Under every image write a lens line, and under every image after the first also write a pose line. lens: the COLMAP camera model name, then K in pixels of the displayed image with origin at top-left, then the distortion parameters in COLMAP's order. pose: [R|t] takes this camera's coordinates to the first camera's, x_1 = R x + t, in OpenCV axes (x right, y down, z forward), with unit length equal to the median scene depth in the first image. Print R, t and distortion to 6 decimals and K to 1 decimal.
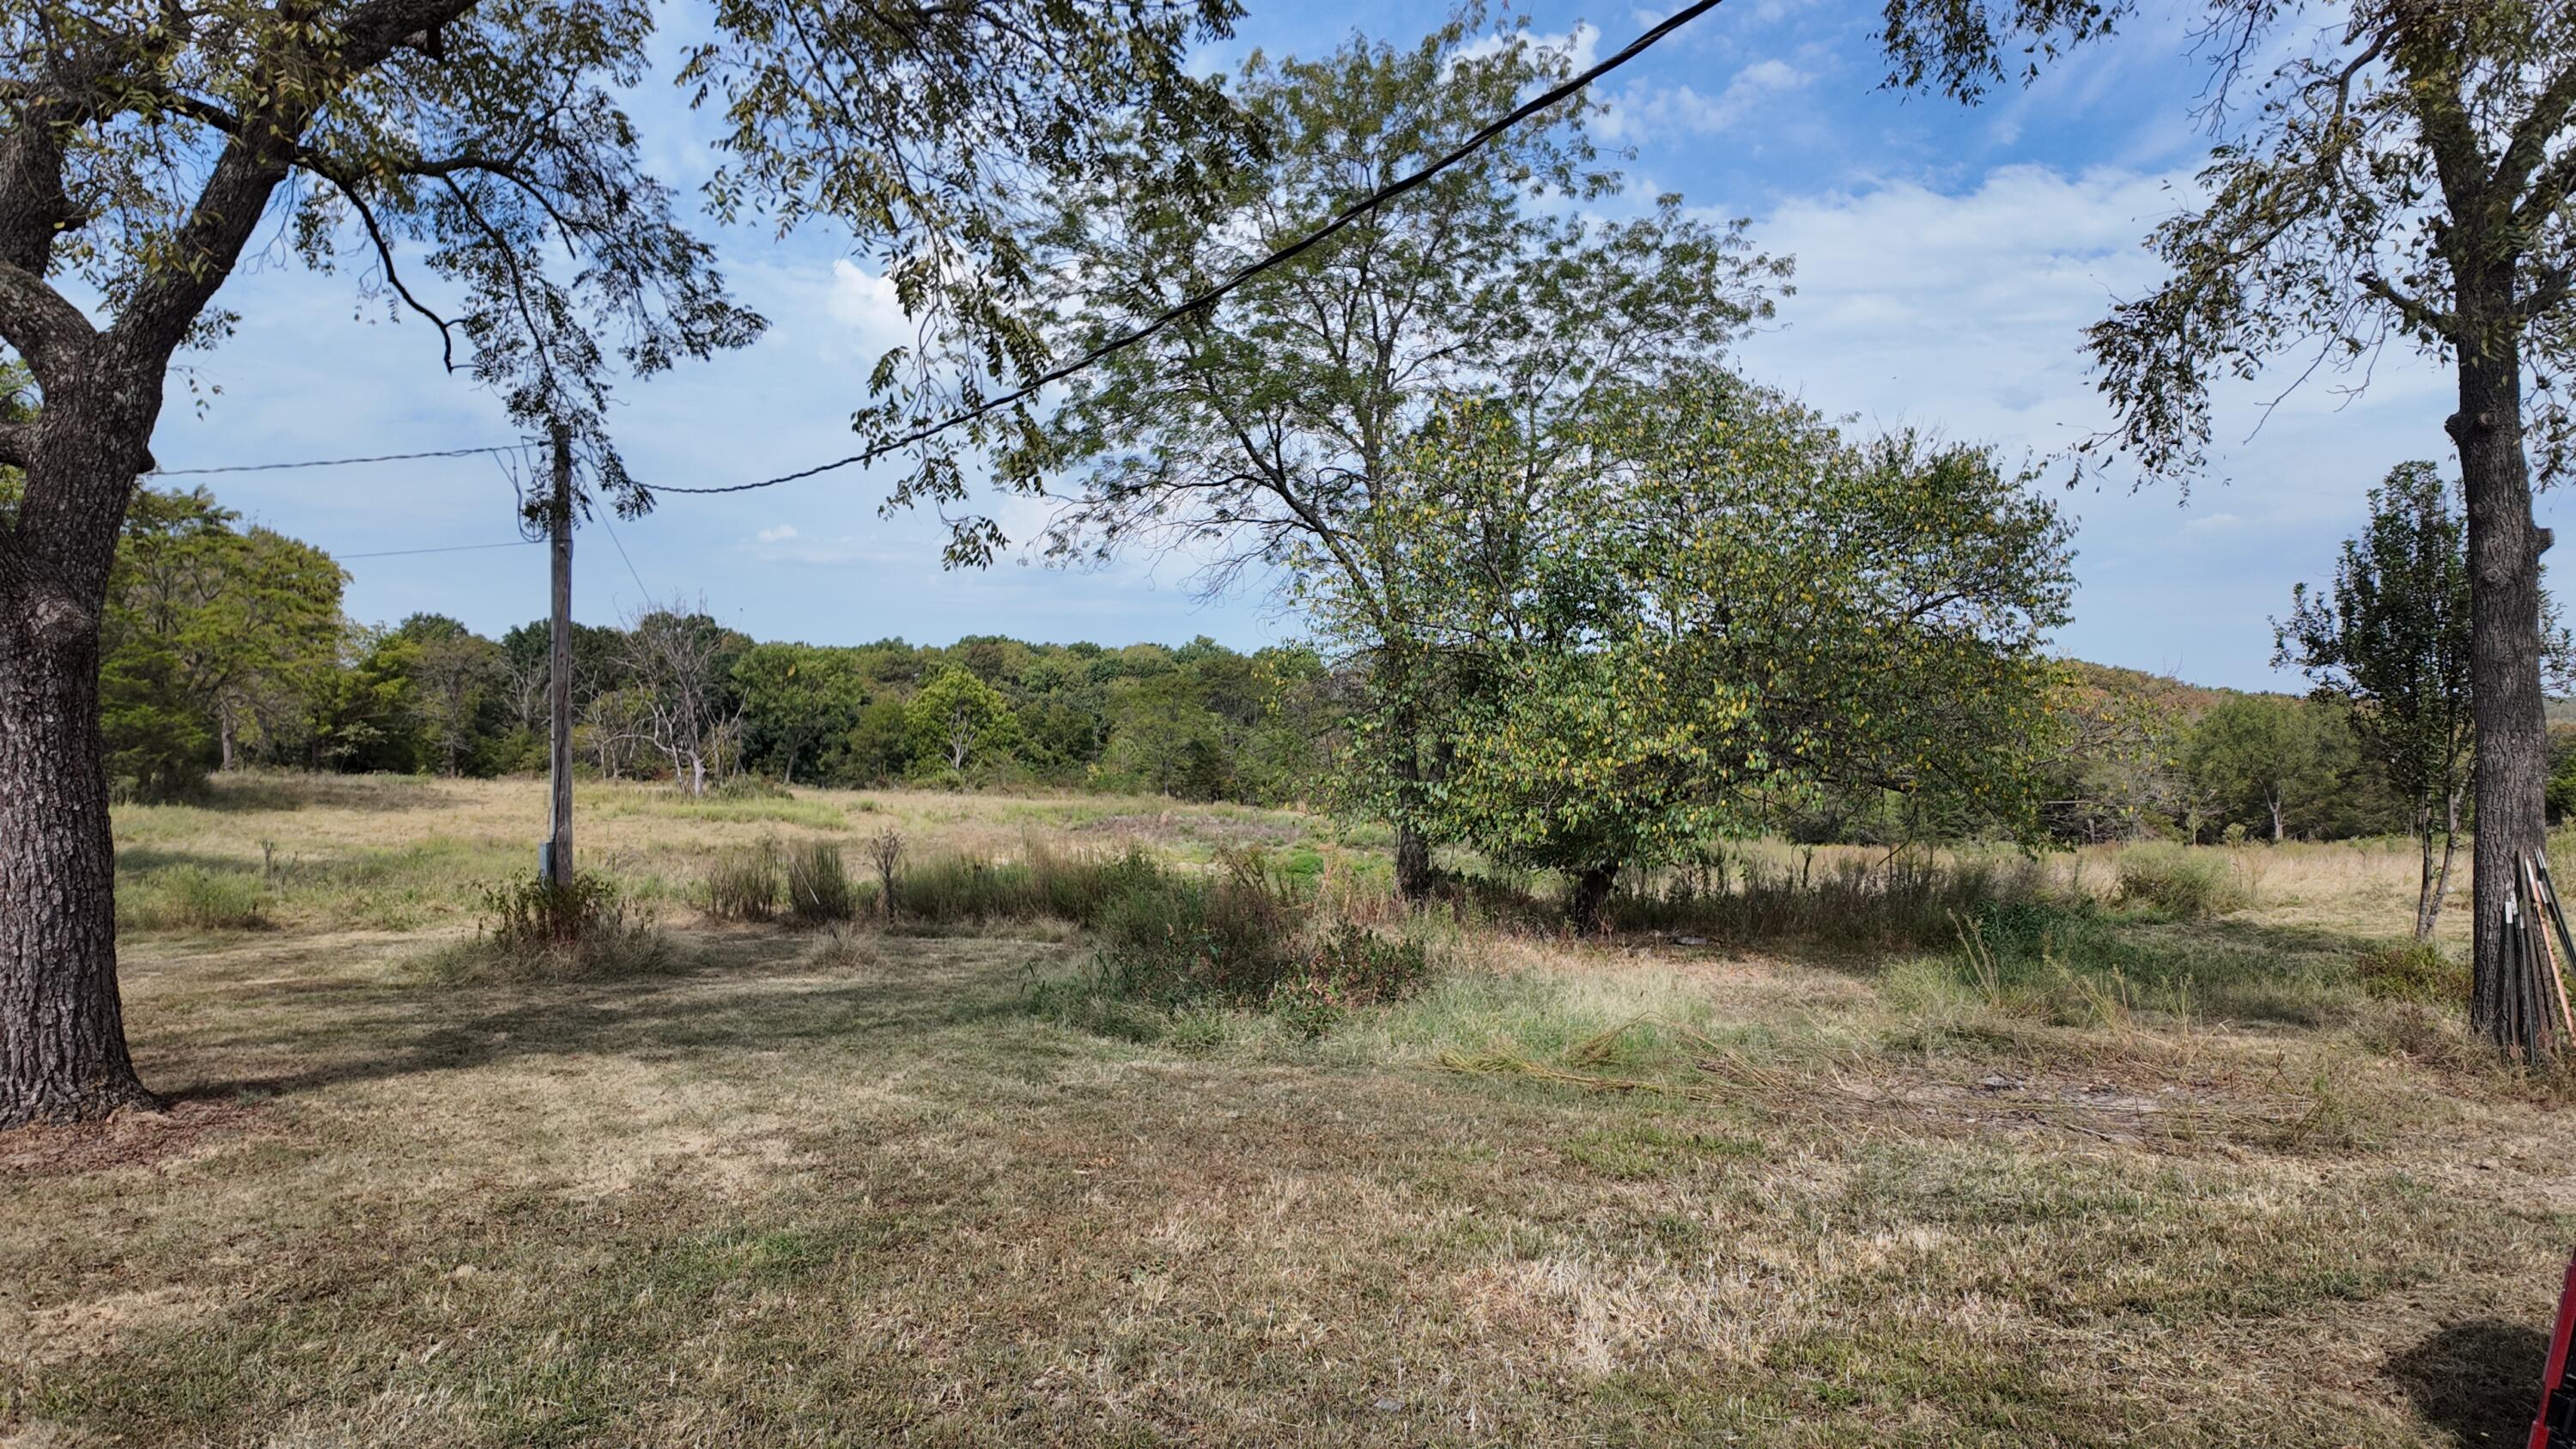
lens RADIAL K [[1504.0, 0, 1299.2], [0, 1504.0, 724.9], [0, 0, 1]] dist [0.054198, -0.054771]
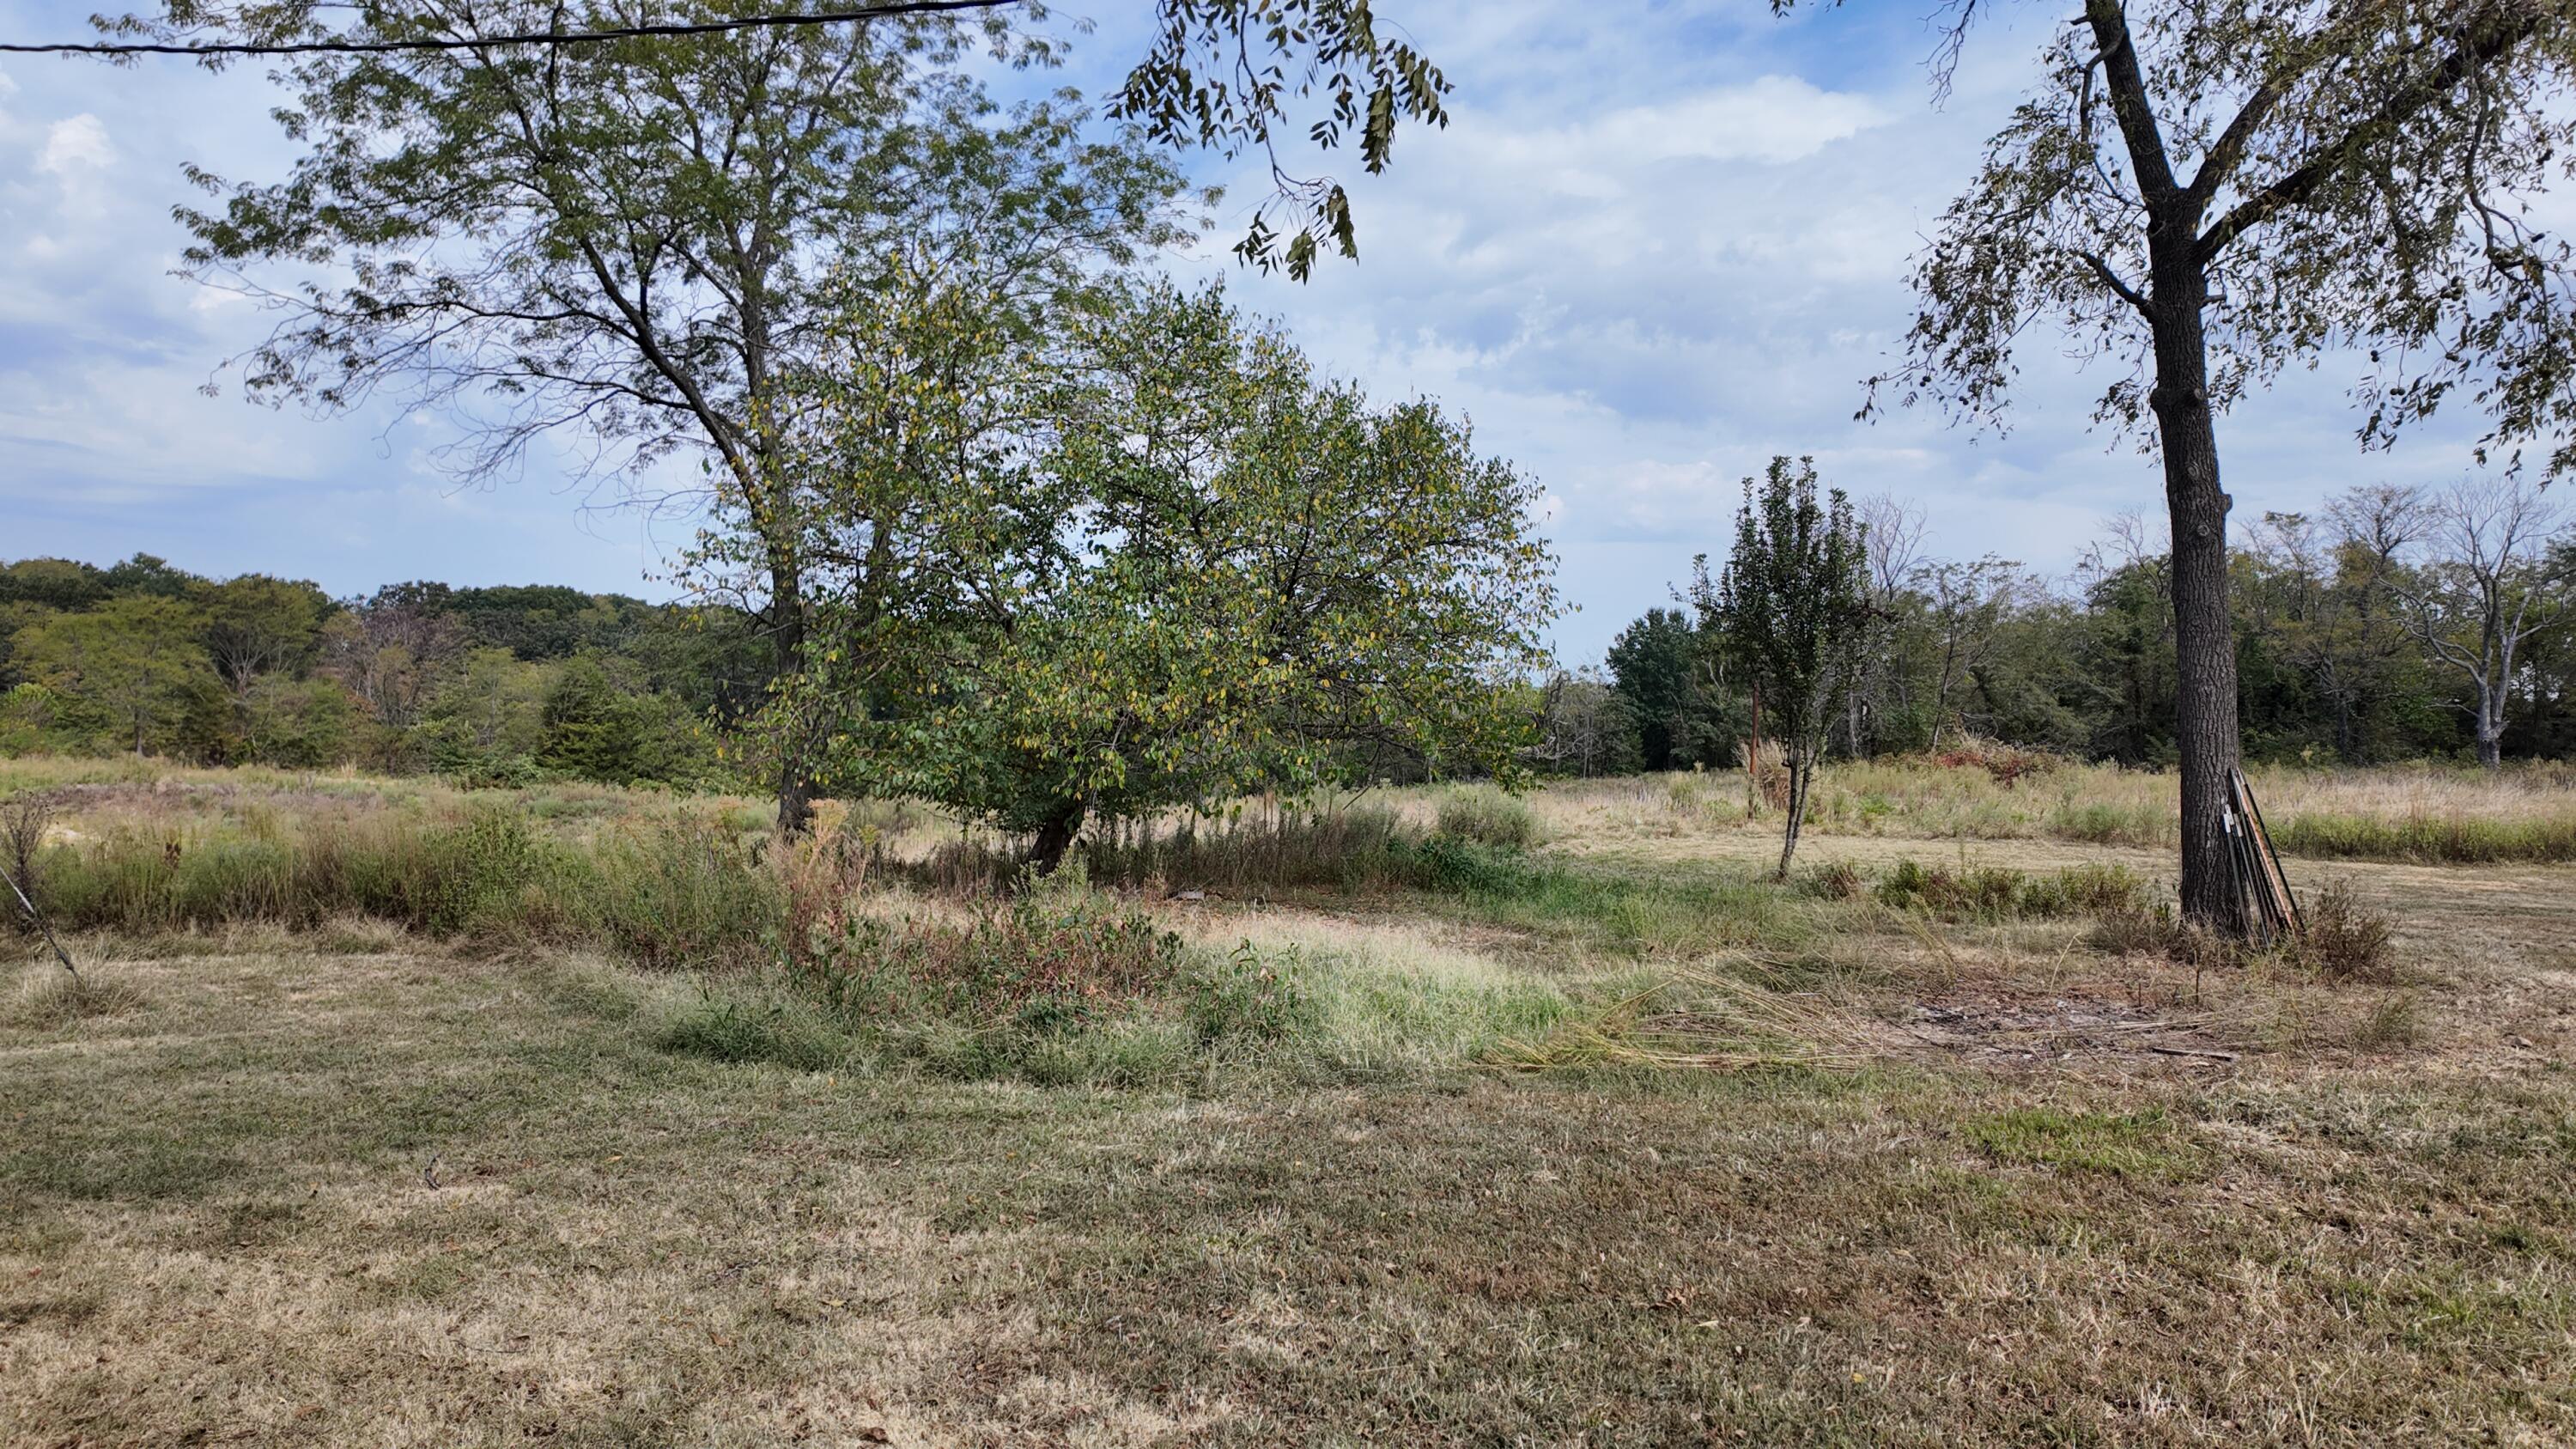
lens RADIAL K [[1504.0, 0, 1293.4], [0, 1504.0, 721.2], [0, 0, 1]] dist [0.054198, -0.054771]
pose [[0.827717, 0.013062, 0.560994, -0.168988], [-0.024751, 0.999606, 0.013243, 0.018495], [-0.560600, -0.024847, 0.827714, 0.172702]]
